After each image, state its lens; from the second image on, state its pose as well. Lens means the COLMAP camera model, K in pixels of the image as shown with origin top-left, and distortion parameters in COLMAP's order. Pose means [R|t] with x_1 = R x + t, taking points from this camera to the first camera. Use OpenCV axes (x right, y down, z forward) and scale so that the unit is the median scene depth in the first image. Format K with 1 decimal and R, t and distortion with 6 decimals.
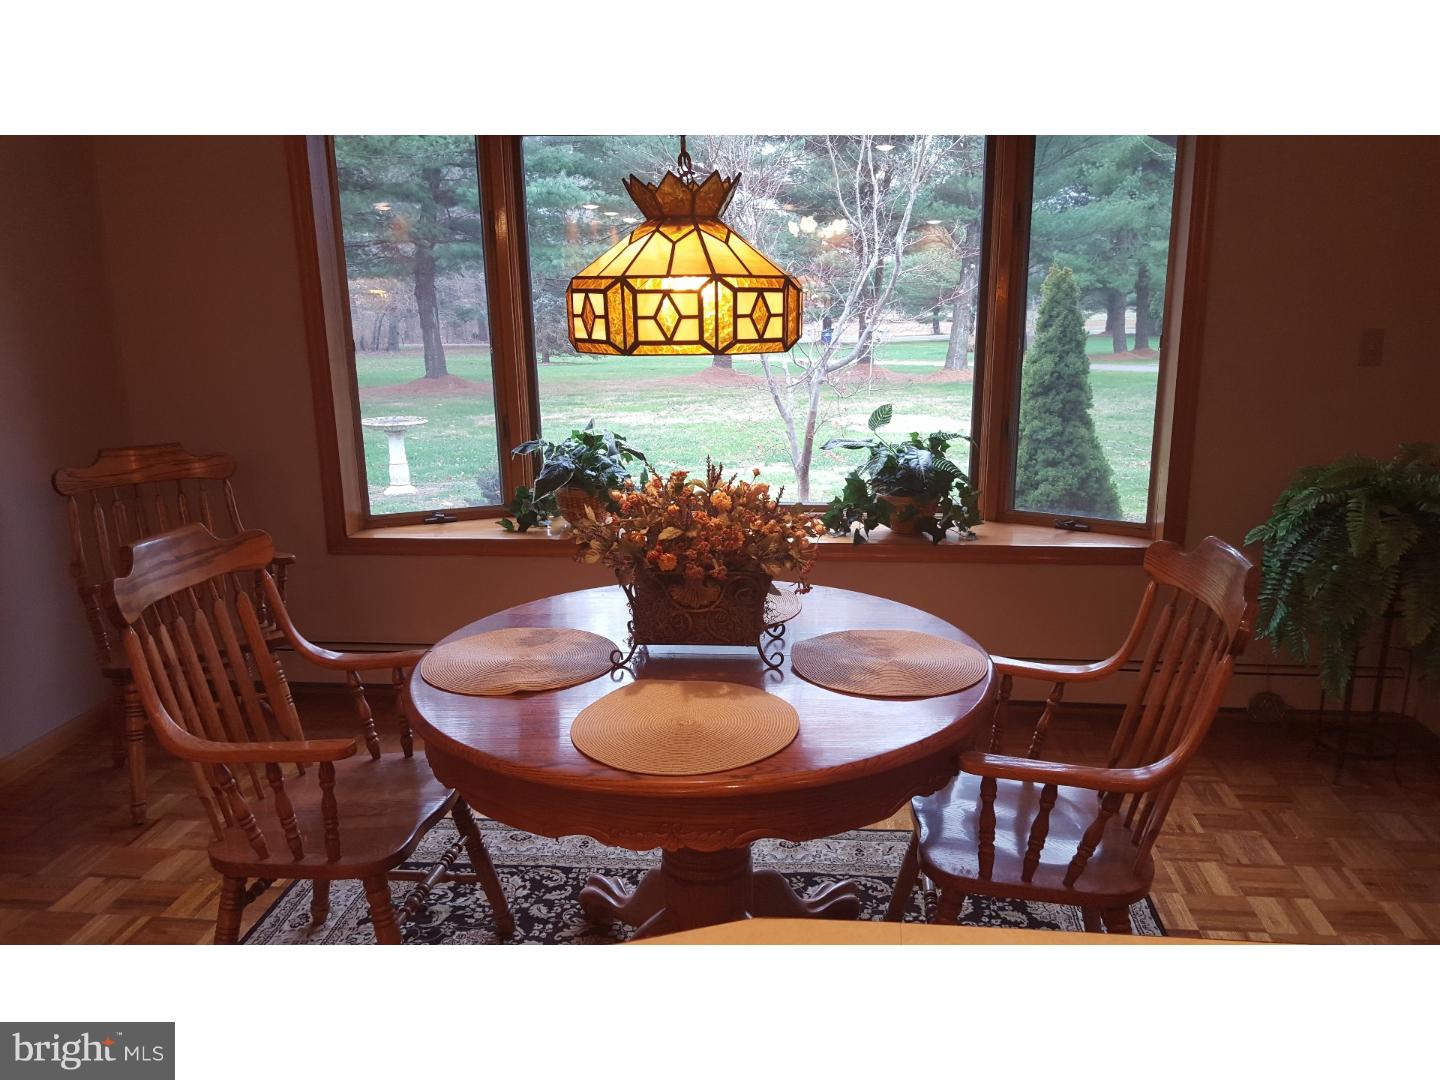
lens RADIAL K [[1032.5, 0, 721.5], [0, 1032.5, 538.7], [0, 0, 1]] dist [0.030142, -0.036943]
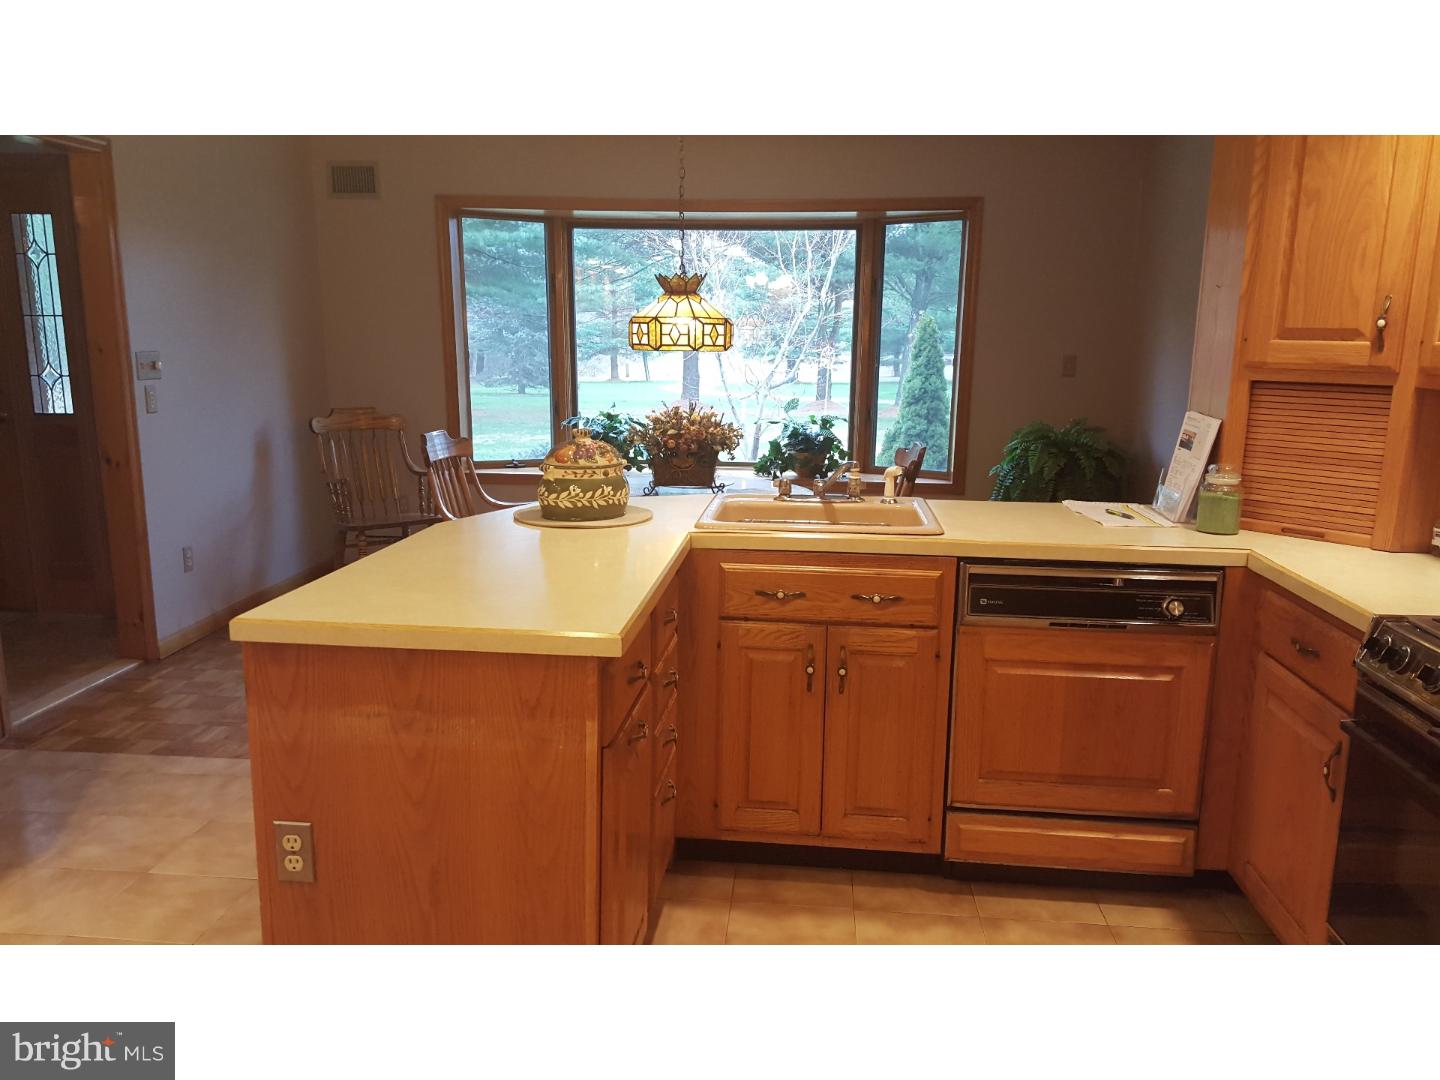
lens RADIAL K [[1032.5, 0, 712.4], [0, 1032.5, 547.6], [0, 0, 1]] dist [0.030142, -0.036943]
pose [[0.999511, 0.017475, 0.025949, -0.018045], [-0.016728, 0.999447, -0.028745, 0.322737], [-0.026436, 0.028297, 0.999250, -1.284923]]
